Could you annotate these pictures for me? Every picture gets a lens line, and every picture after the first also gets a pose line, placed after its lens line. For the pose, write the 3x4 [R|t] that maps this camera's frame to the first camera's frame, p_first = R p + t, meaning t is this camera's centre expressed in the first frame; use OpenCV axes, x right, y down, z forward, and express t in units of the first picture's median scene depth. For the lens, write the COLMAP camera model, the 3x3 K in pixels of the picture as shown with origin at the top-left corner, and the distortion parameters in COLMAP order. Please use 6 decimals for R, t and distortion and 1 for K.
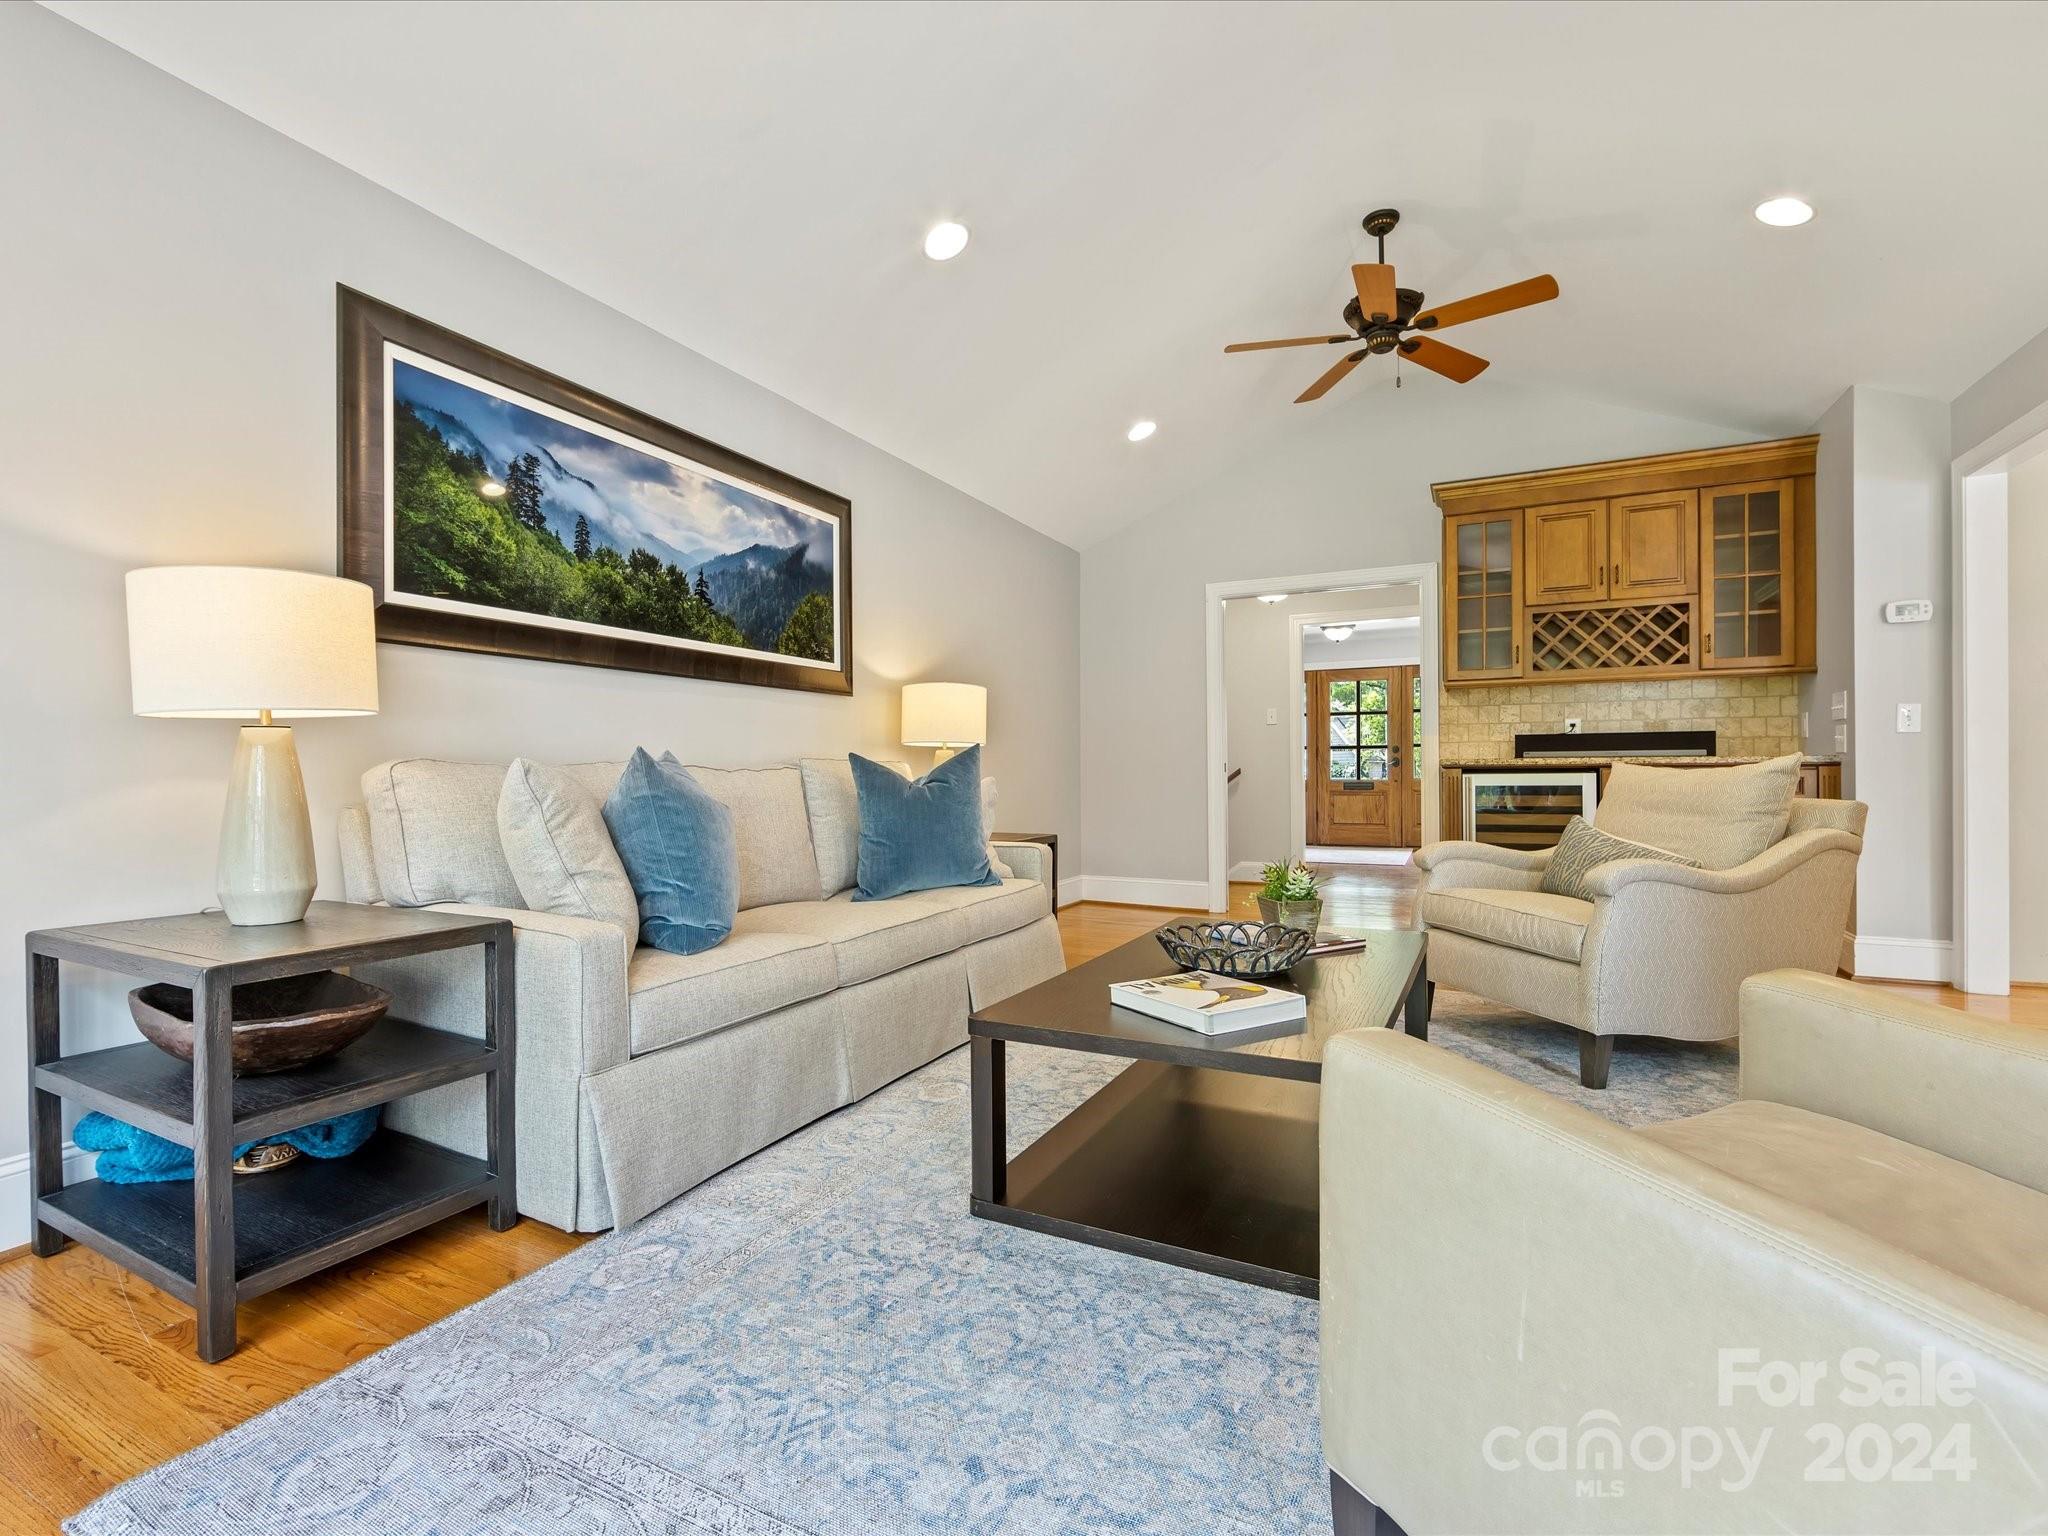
lens RADIAL K [[915.1, 0, 1024.0], [0, 915.1, 768.0], [0, 0, 1]] dist [-0.000330, -0.000060]
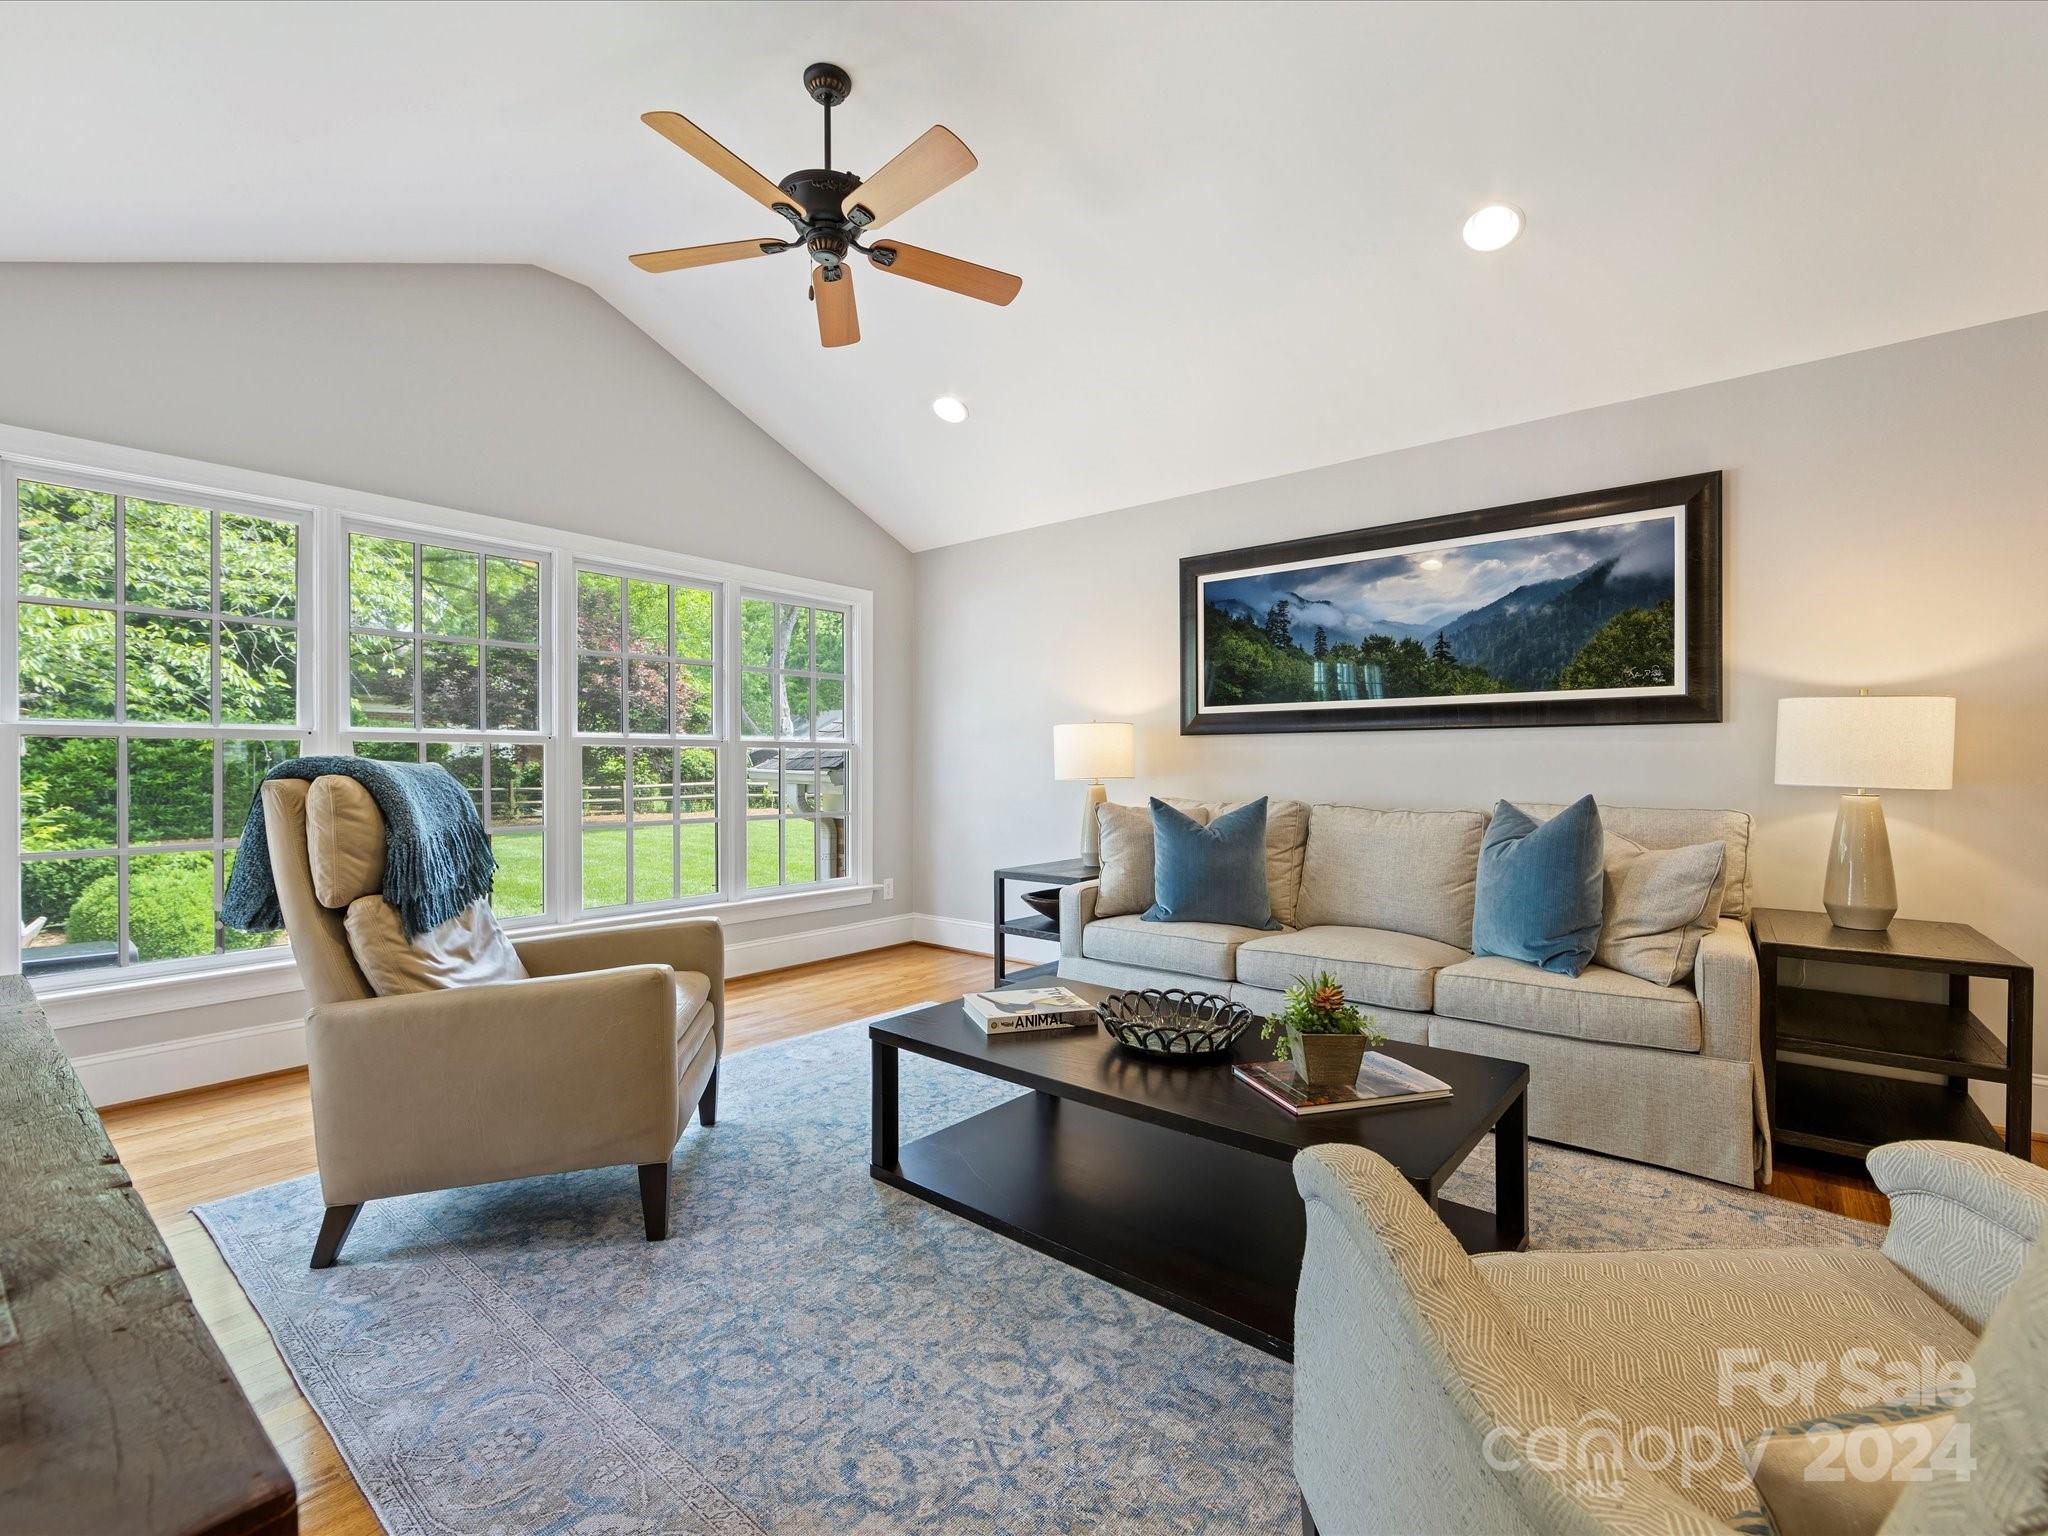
lens RADIAL K [[915.1, 0, 1024.0], [0, 915.1, 768.0], [0, 0, 1]] dist [-0.000330, -0.000060]
pose [[-0.203983, 0.010418, -0.978919, 0.903898], [0.004361, 0.999943, 0.009733, -0.064779], [0.978965, -0.002284, -0.204017, 0.752566]]
